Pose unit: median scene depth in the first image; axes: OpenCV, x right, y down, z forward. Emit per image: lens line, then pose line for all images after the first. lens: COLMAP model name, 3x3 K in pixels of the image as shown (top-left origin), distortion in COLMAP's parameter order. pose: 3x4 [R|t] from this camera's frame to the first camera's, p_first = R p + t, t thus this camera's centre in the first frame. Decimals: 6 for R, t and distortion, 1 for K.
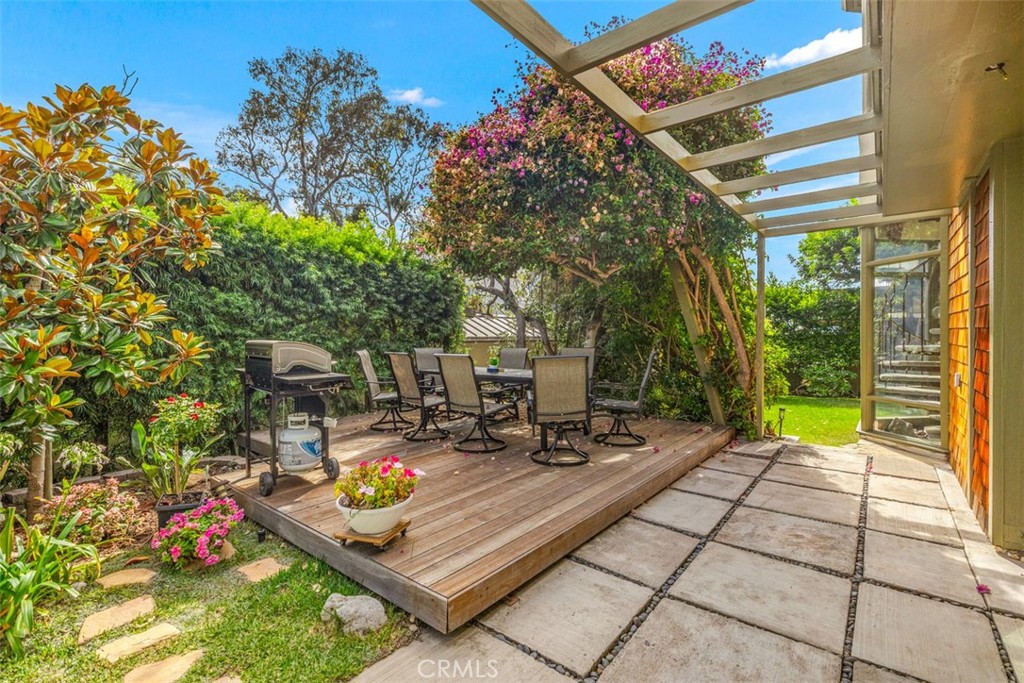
lens RADIAL K [[463.1, 0, 506.9], [0, 463.1, 341.6], [0, 0, 1]] dist [-0.000303, -0.000095]
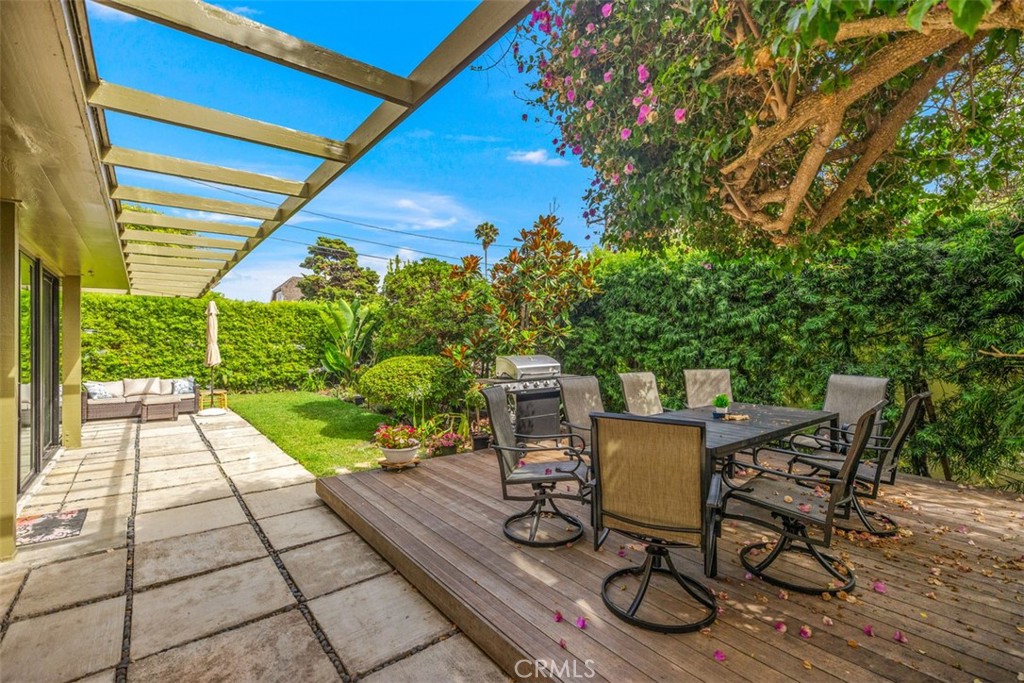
lens RADIAL K [[463.1, 0, 507.1], [0, 463.1, 336.0], [0, 0, 1]] dist [-0.000303, -0.000095]
pose [[-0.225112, 0.000379, -0.974333, 1.213439], [-0.000960, 0.999999, 0.000611, -0.080665], [0.974332, 0.001073, -0.225112, 1.594098]]
